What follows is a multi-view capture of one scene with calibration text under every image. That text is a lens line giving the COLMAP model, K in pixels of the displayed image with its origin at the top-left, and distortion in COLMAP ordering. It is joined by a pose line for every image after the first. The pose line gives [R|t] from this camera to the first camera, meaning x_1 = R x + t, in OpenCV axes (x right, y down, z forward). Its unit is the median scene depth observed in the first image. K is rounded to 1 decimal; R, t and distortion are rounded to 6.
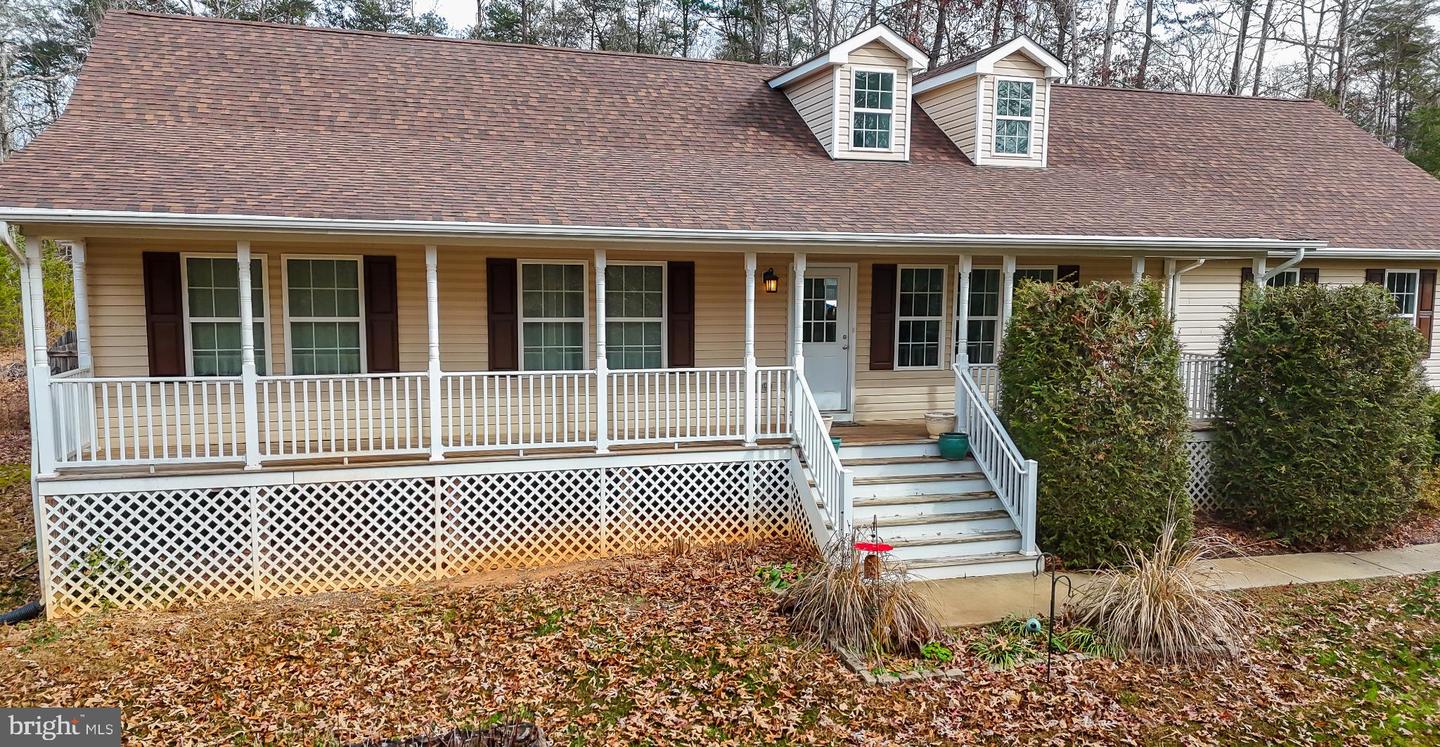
lens RADIAL K [[1092.0, 0, 721.8], [0, 1092.0, 373.6], [0, 0, 1]] dist [0.041452, -0.018829]
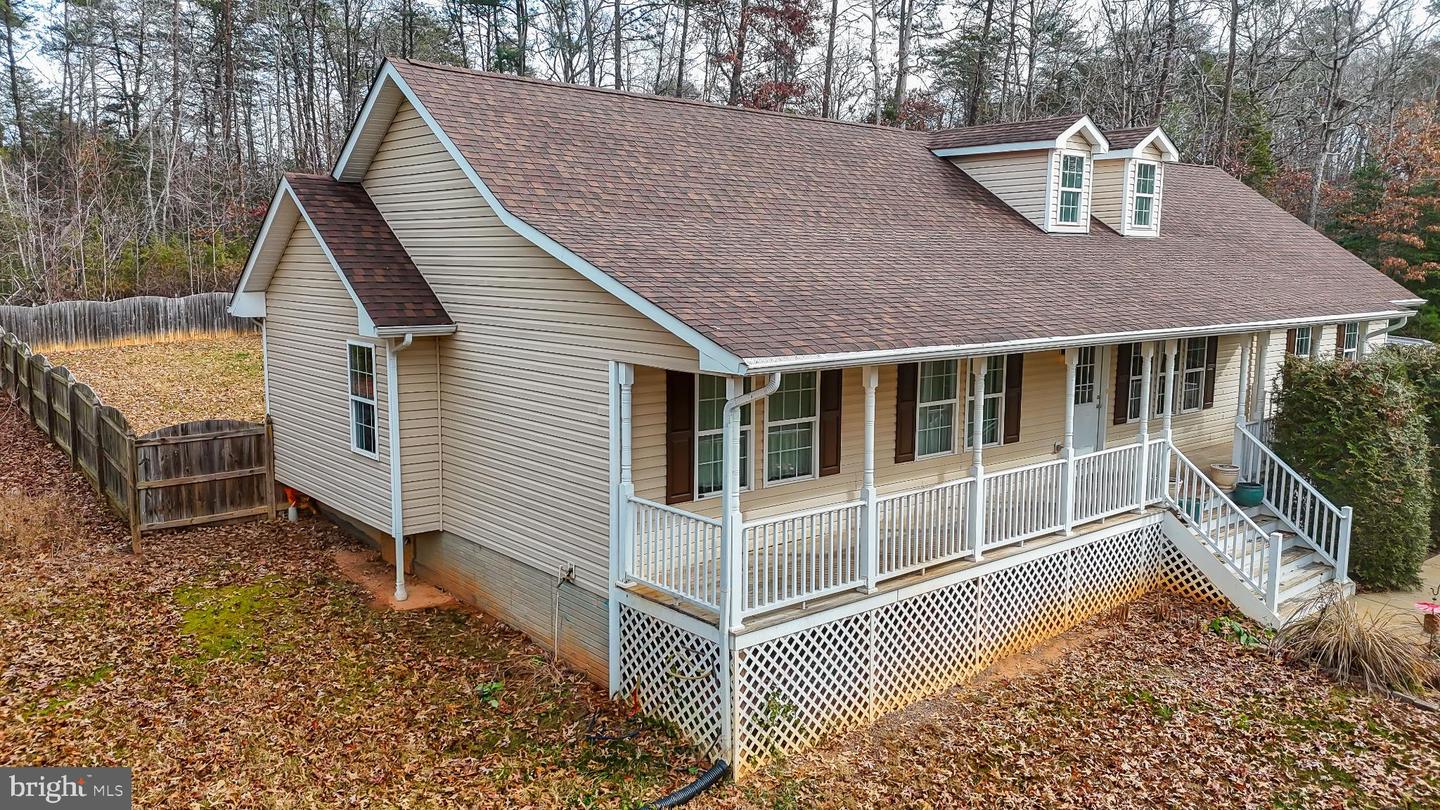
lens RADIAL K [[1057.5, 0, 717.9], [0, 1057.5, 406.2], [0, 0, 1]] dist [0.061532, -0.046761]
pose [[0.929815, -0.052436, 0.364273, -0.801391], [0.035901, 0.998001, 0.052020, -0.119779], [-0.366273, -0.035292, 0.929838, 0.157508]]
